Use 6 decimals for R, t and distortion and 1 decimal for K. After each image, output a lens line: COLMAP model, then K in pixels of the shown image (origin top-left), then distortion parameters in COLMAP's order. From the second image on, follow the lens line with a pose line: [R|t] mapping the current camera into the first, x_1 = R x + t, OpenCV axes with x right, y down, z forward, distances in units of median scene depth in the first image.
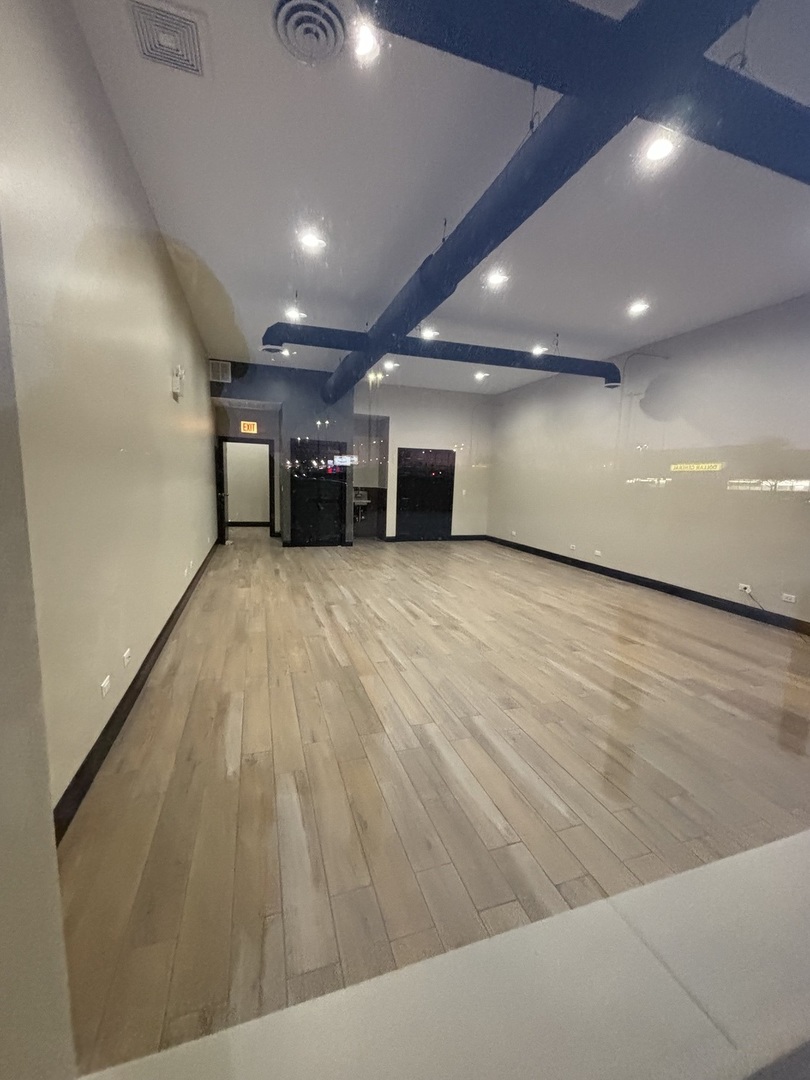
lens RADIAL K [[436.1, 0, 406.9], [0, 436.1, 545.2], [0, 0, 1]] dist [0.007106, -0.002555]
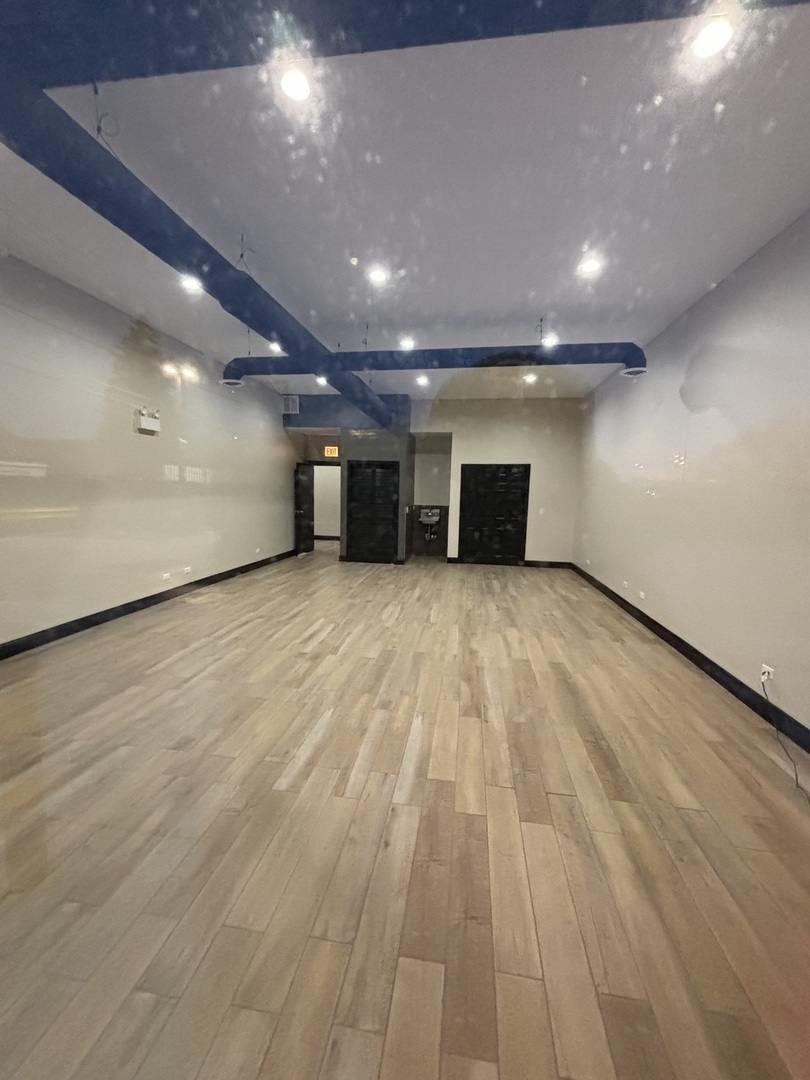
lens RADIAL K [[436.1, 0, 405.7], [0, 436.1, 540.9], [0, 0, 1]] dist [0.007106, -0.002555]
pose [[0.888301, 0.040691, -0.457456, 0.475633], [-0.064250, 0.997282, -0.036053, -0.024303], [0.454746, 0.061417, 0.888501, 0.175569]]
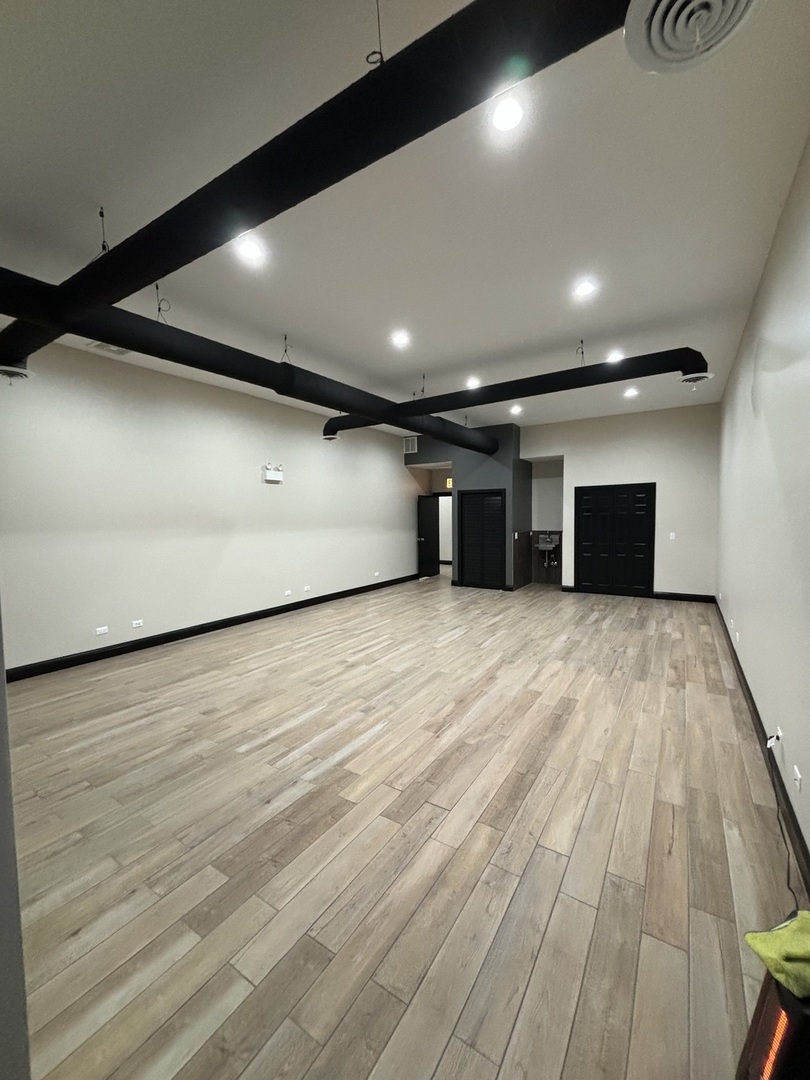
lens RADIAL K [[436.1, 0, 404.9], [0, 436.1, 539.9], [0, 0, 1]] dist [0.007106, -0.002555]
pose [[0.620075, 0.002787, -0.784537, 0.715927], [-0.084954, 0.994352, -0.063613, -0.043697], [0.779929, 0.106094, 0.616810, 0.279869]]
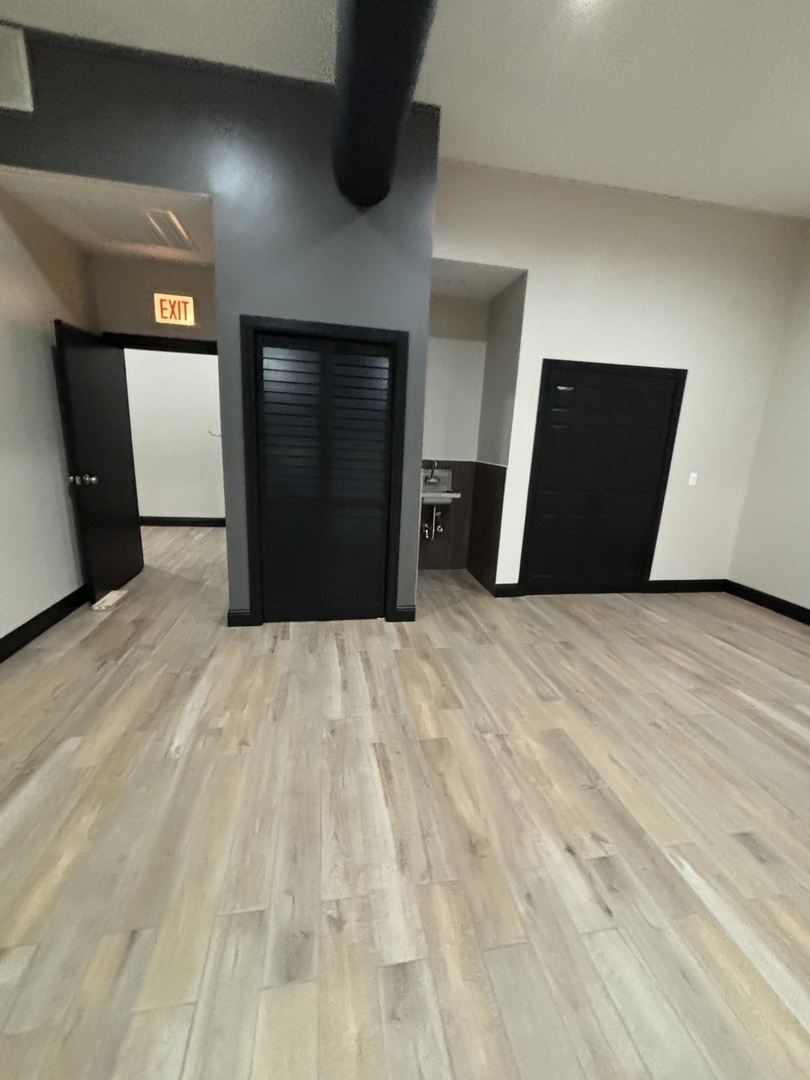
lens RADIAL K [[436.1, 0, 402.7], [0, 436.1, 537.4], [0, 0, 1]] dist [0.007106, -0.002555]
pose [[0.988212, 0.047836, -0.145429, -0.119983], [-0.036811, 0.996306, 0.077585, -0.144117], [0.148603, -0.071317, 0.986322, 0.910734]]
